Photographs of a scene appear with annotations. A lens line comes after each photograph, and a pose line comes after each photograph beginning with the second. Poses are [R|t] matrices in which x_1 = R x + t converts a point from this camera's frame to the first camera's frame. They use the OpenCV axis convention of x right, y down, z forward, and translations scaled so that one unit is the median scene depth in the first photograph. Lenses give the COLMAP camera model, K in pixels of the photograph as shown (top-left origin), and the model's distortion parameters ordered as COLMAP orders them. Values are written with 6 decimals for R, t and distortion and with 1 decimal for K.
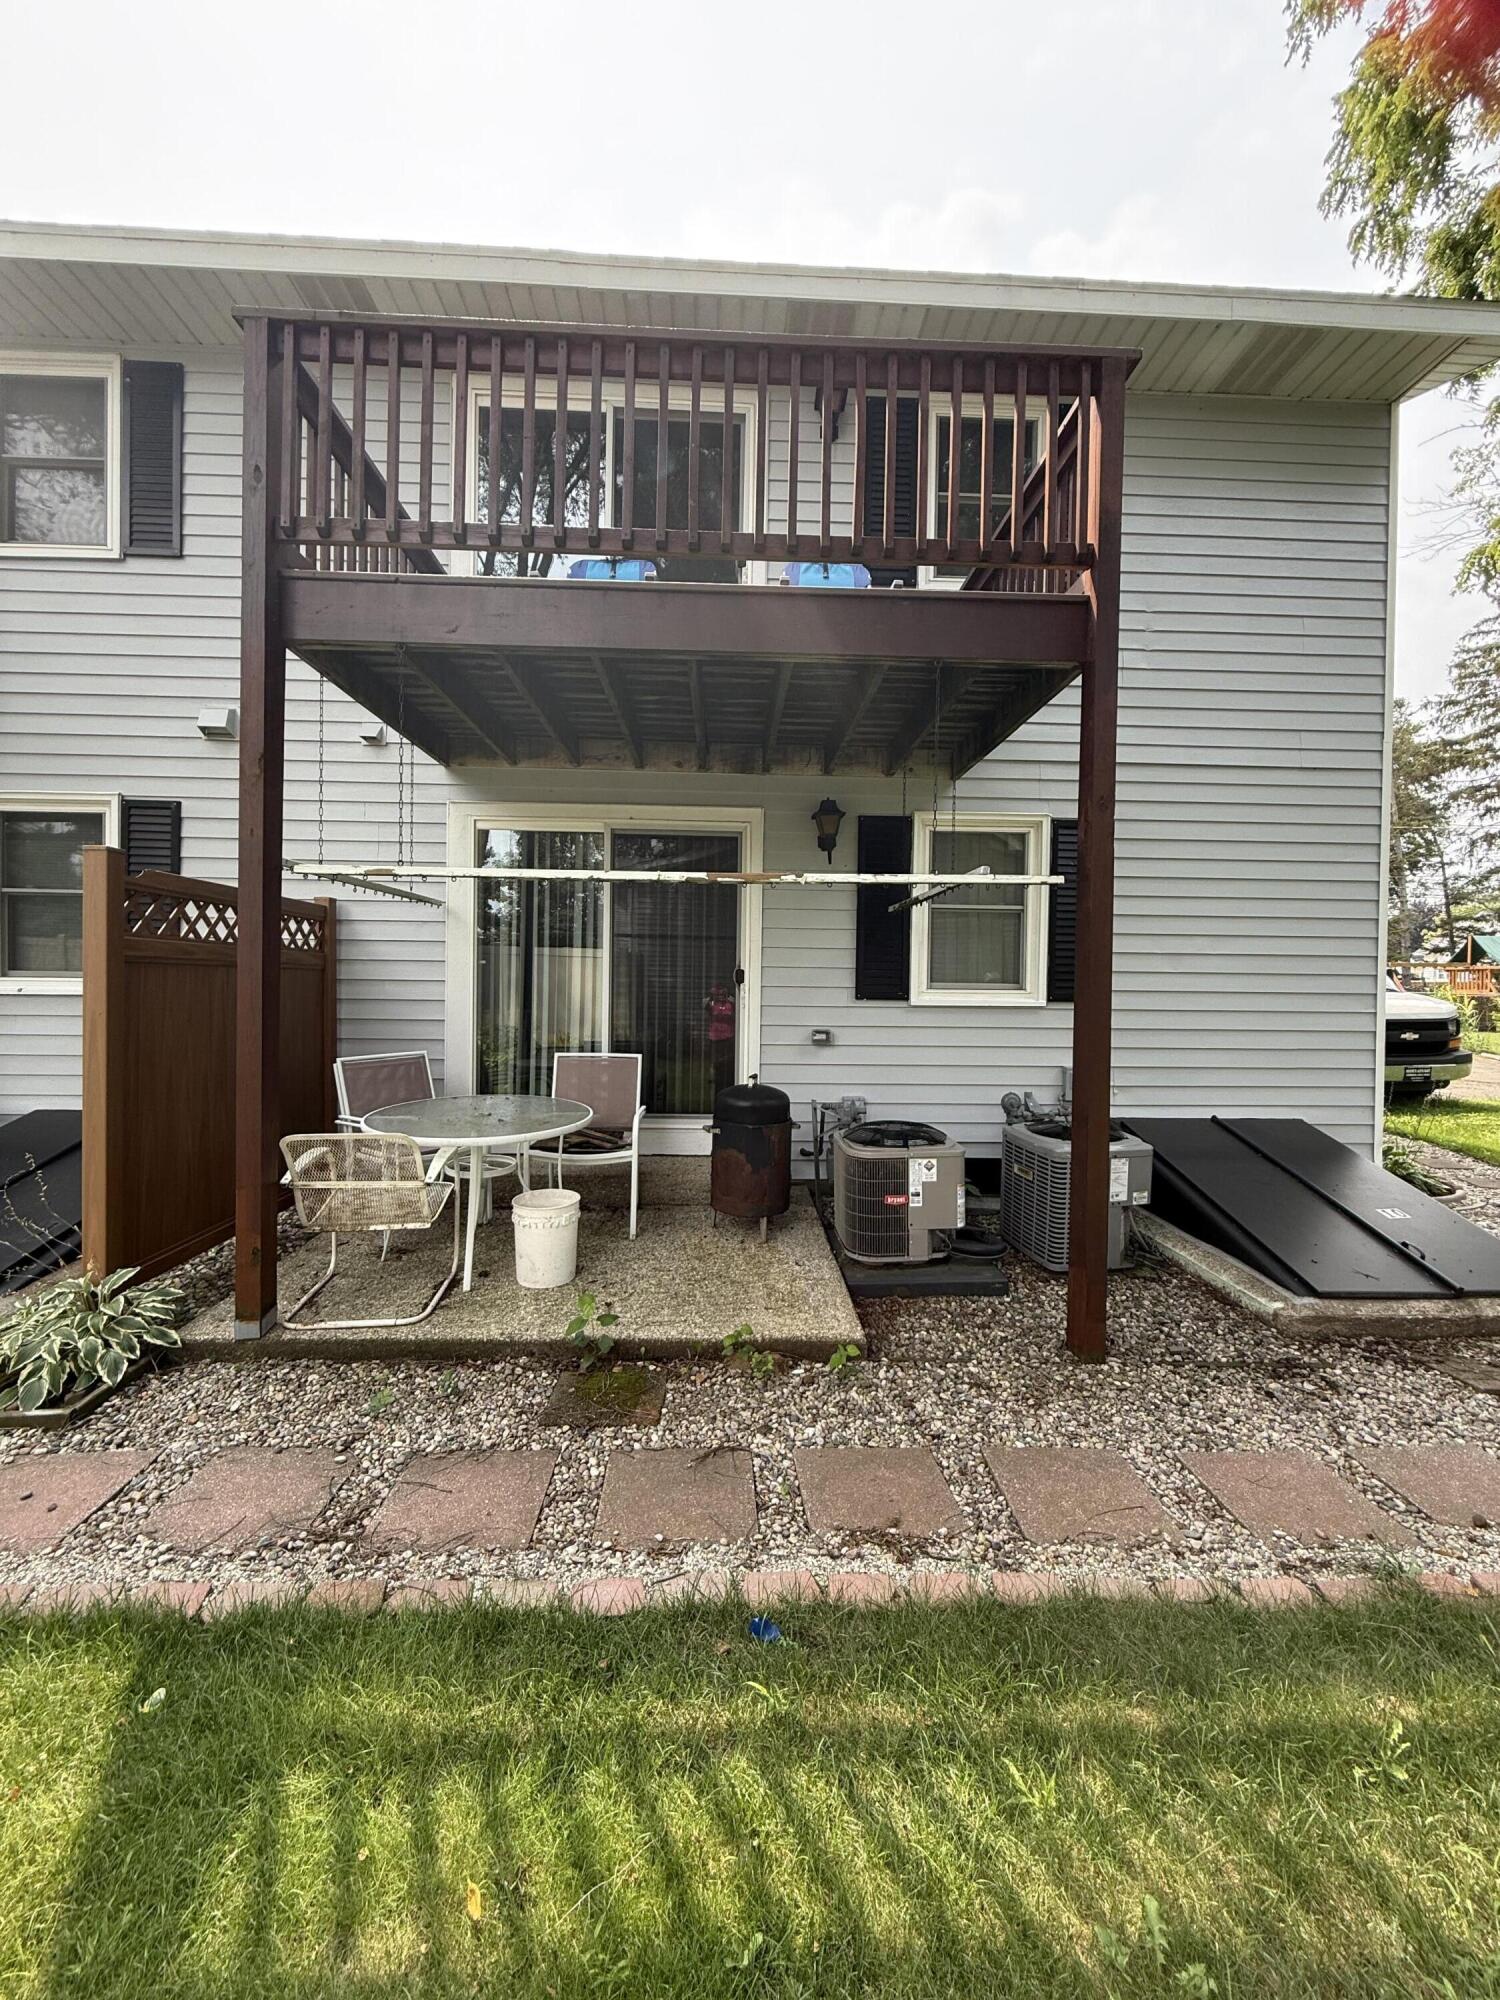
lens RADIAL K [[799.0, 0, 750.0], [0, 799.0, 1000.0], [0, 0, 1]] dist [0.000286, 0.000110]
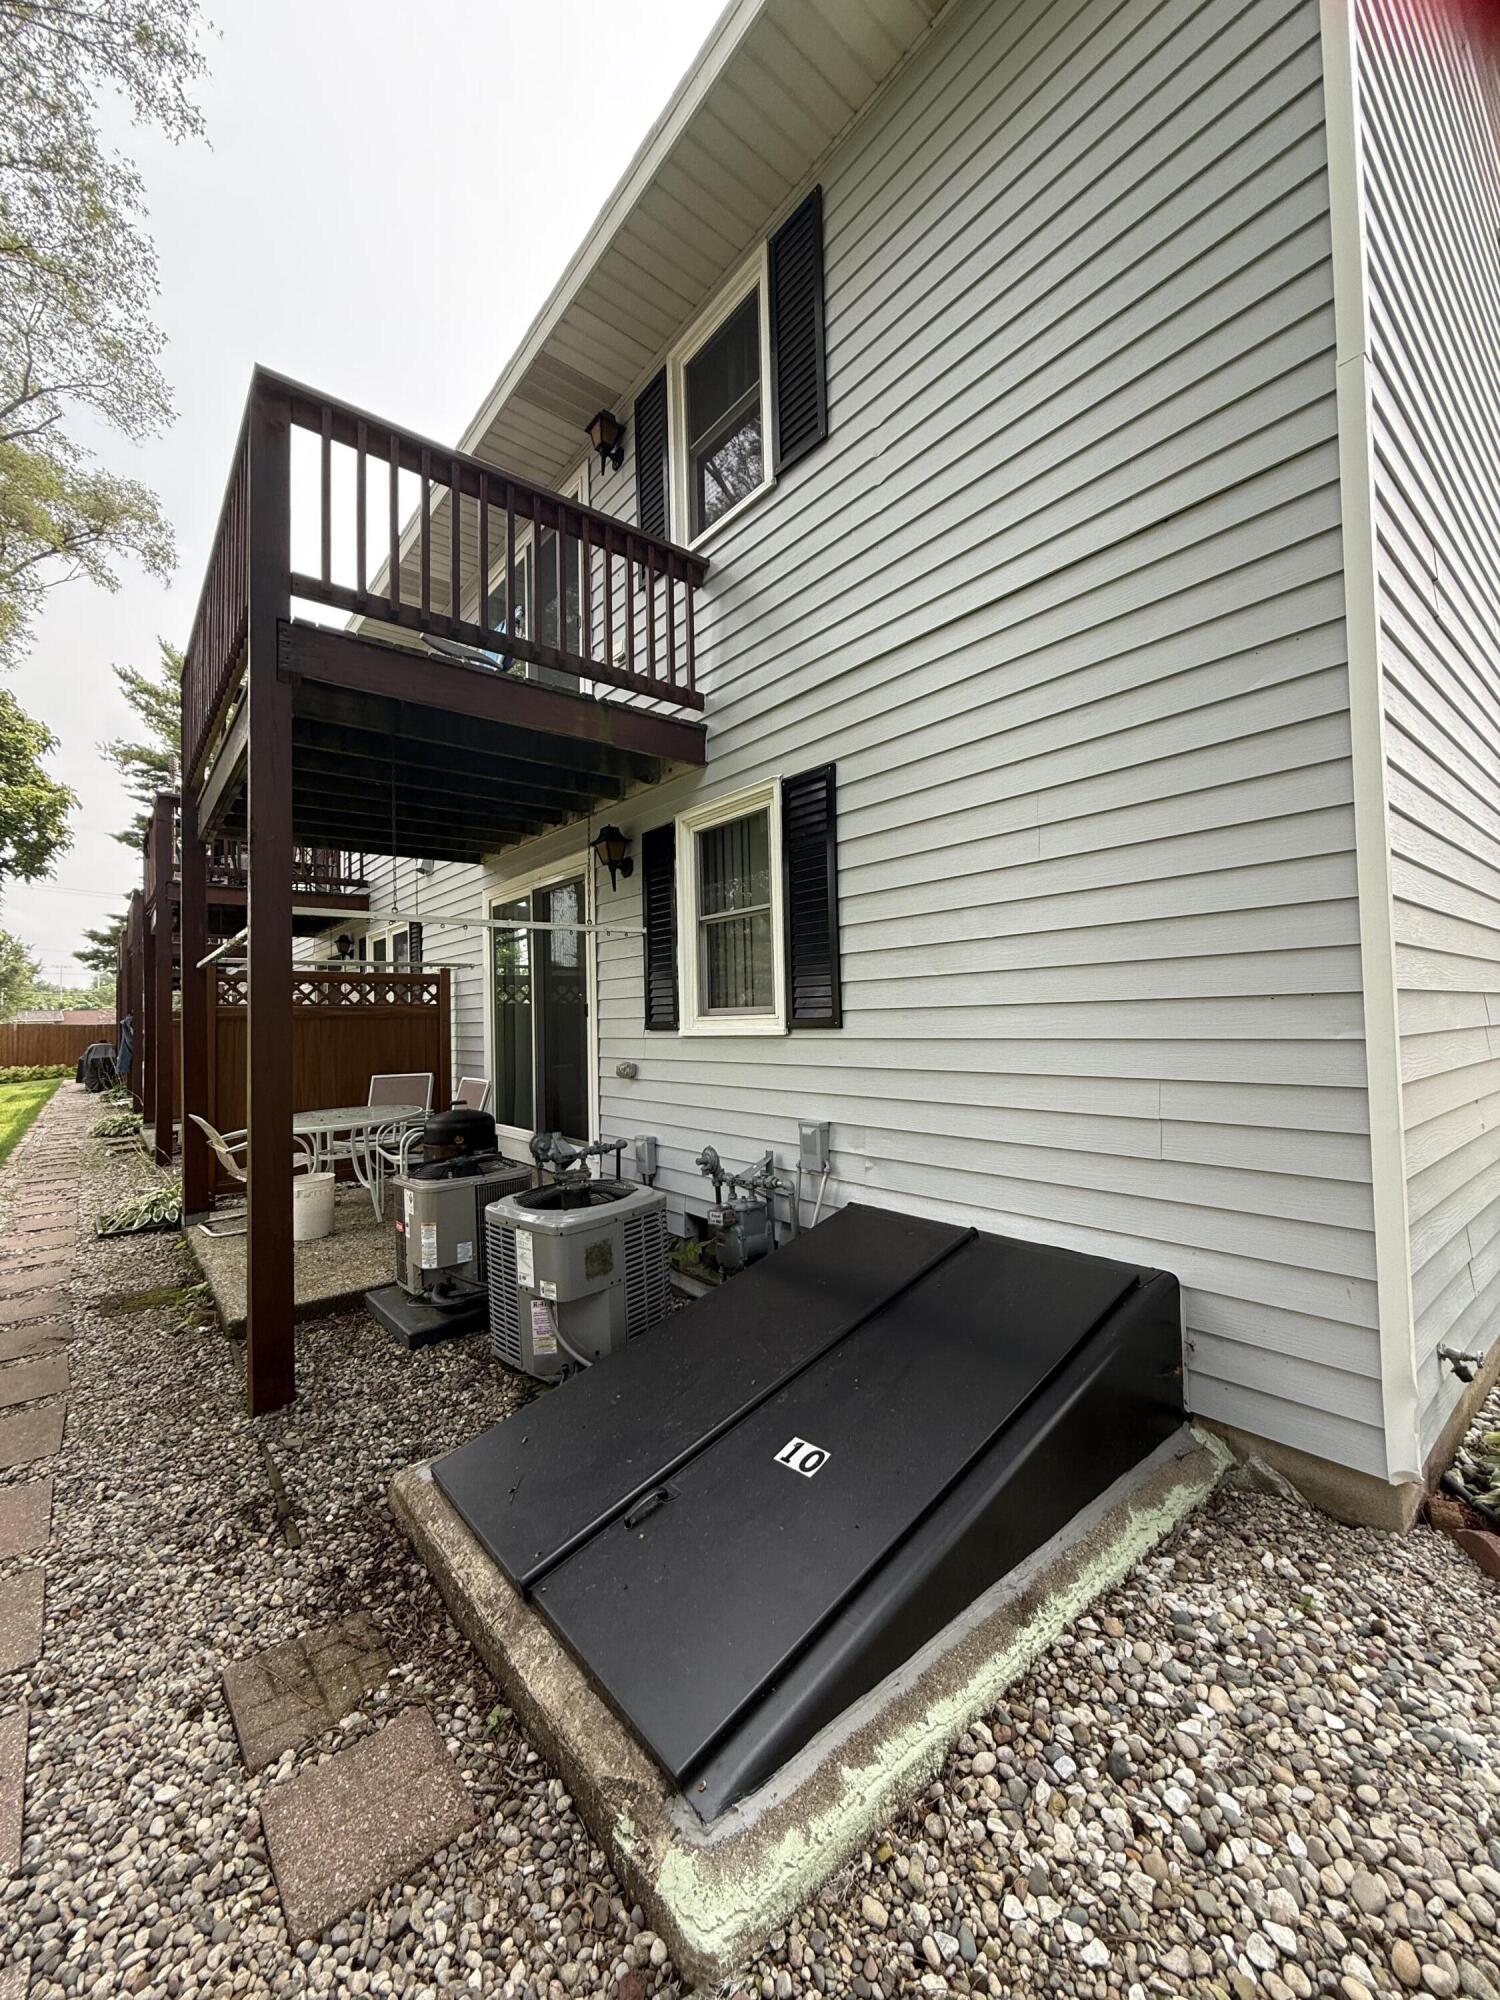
lens RADIAL K [[799.0, 0, 750.0], [0, 799.0, 1000.0], [0, 0, 1]] dist [0.000286, 0.000110]
pose [[0.594635, -0.051910, -0.802319, 0.944216], [0.014274, 0.998438, -0.054020, 0.014988], [0.803869, 0.020669, 0.594447, 0.543889]]
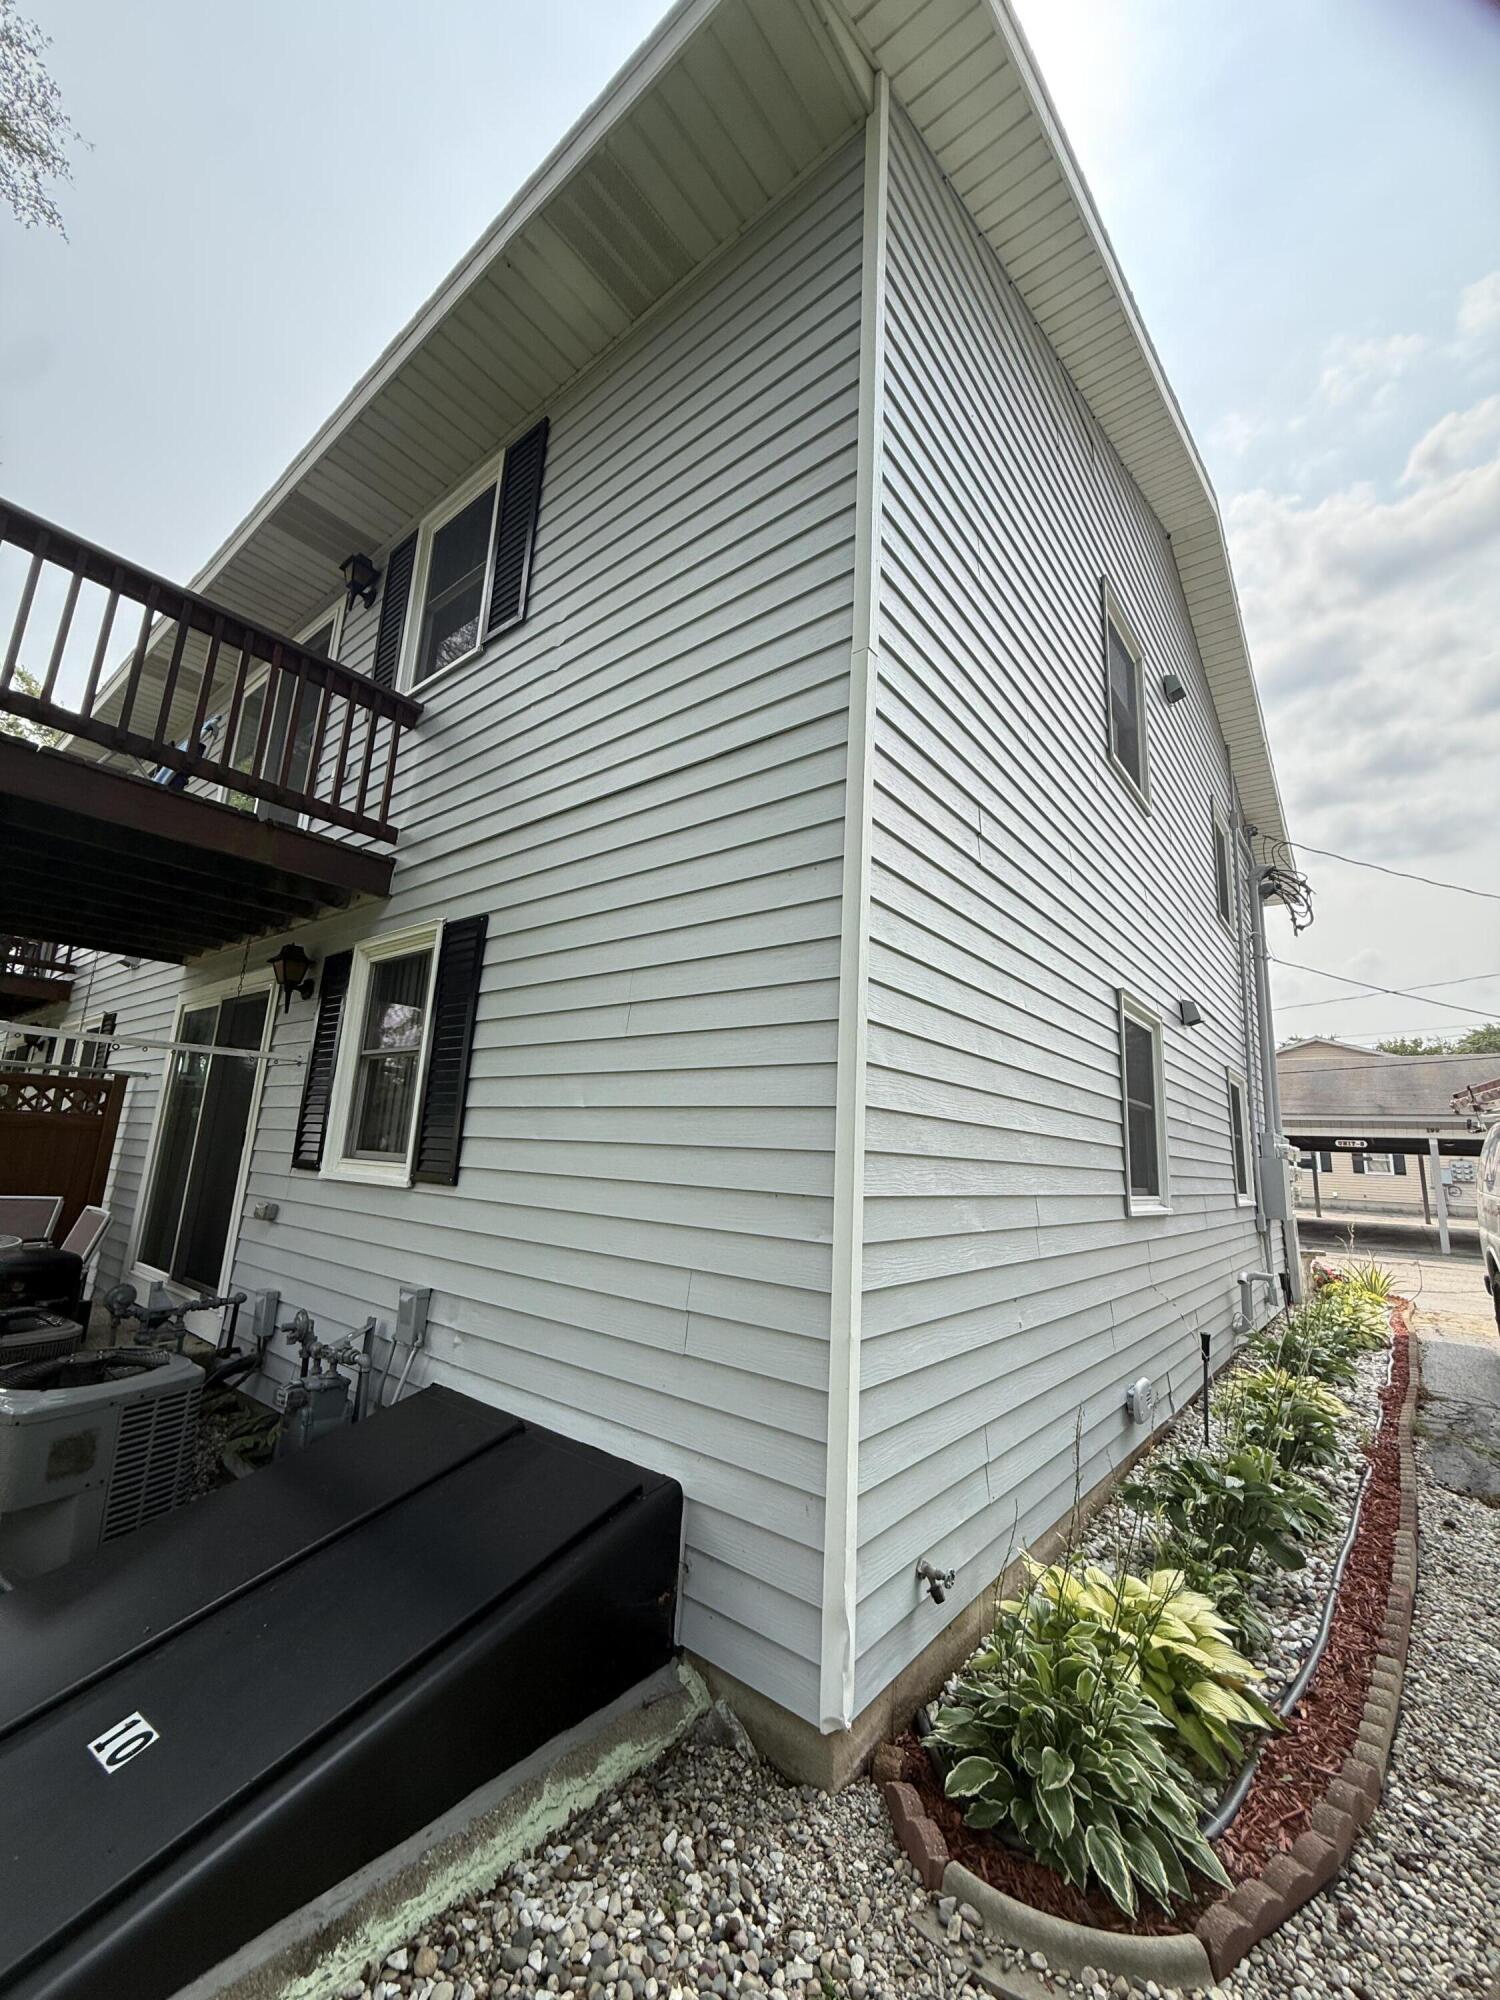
lens RADIAL K [[800.1, 0, 750.0], [0, 800.1, 1000.0], [0, 0, 1]] dist [0.001812, 0.000007]
pose [[0.746485, -0.109733, -0.656292, 1.060313], [-0.051753, 0.973746, -0.221677, -0.012071], [0.663386, 0.199444, 0.721208, 0.673934]]
